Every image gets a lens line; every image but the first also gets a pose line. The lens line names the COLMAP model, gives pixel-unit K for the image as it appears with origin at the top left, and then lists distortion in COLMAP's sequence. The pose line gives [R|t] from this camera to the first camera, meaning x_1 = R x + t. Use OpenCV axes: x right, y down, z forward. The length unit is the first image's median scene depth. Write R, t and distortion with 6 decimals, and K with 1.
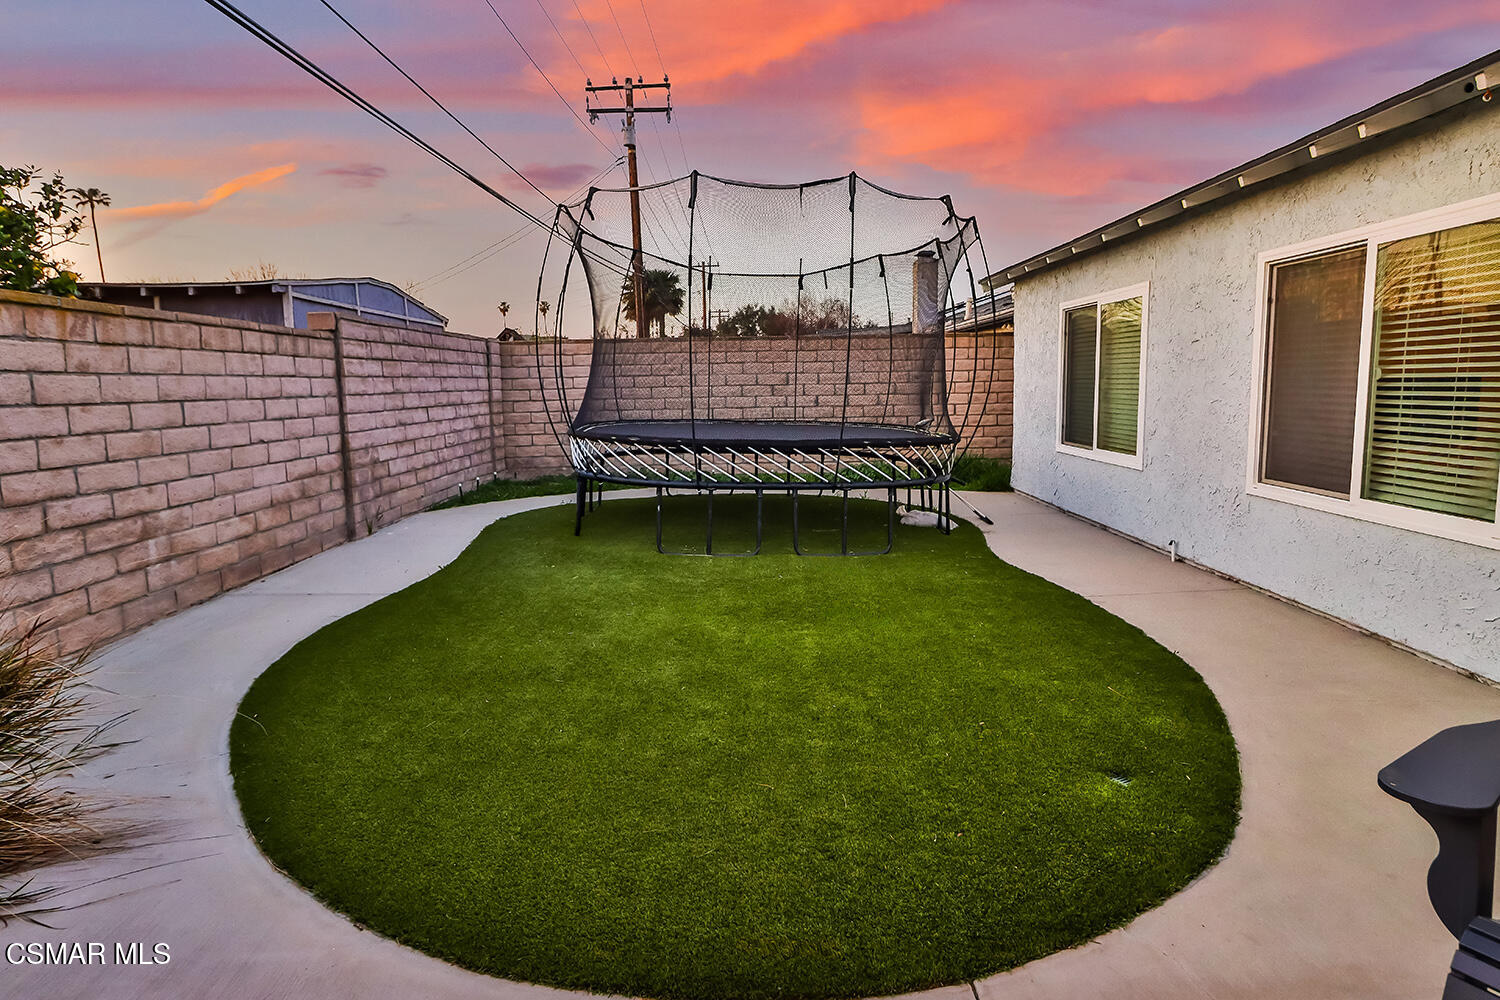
lens RADIAL K [[809.7, 0, 748.4], [0, 809.7, 480.6], [0, 0, 1]] dist [0.000943, -0.002359]
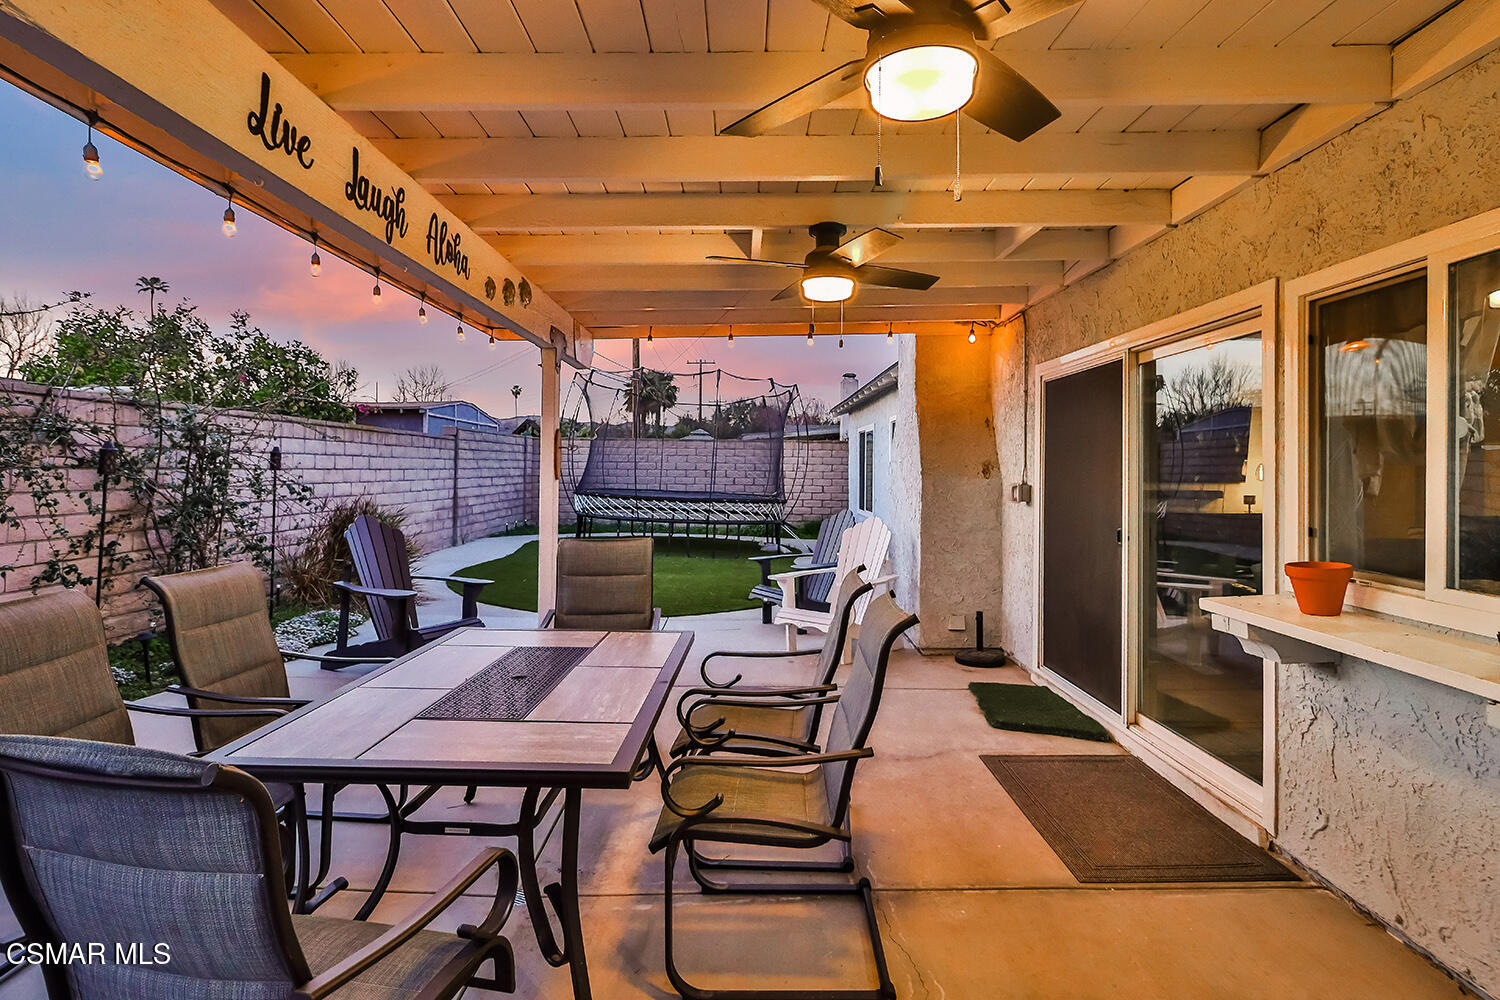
lens RADIAL K [[809.7, 0, 748.4], [0, 809.7, 480.6], [0, 0, 1]] dist [0.000943, -0.002359]
pose [[0.999523, 0.030666, -0.003605, 0.155021], [-0.030875, 0.993987, -0.105055, 0.081293], [0.000362, 0.105116, 0.994460, -0.715130]]
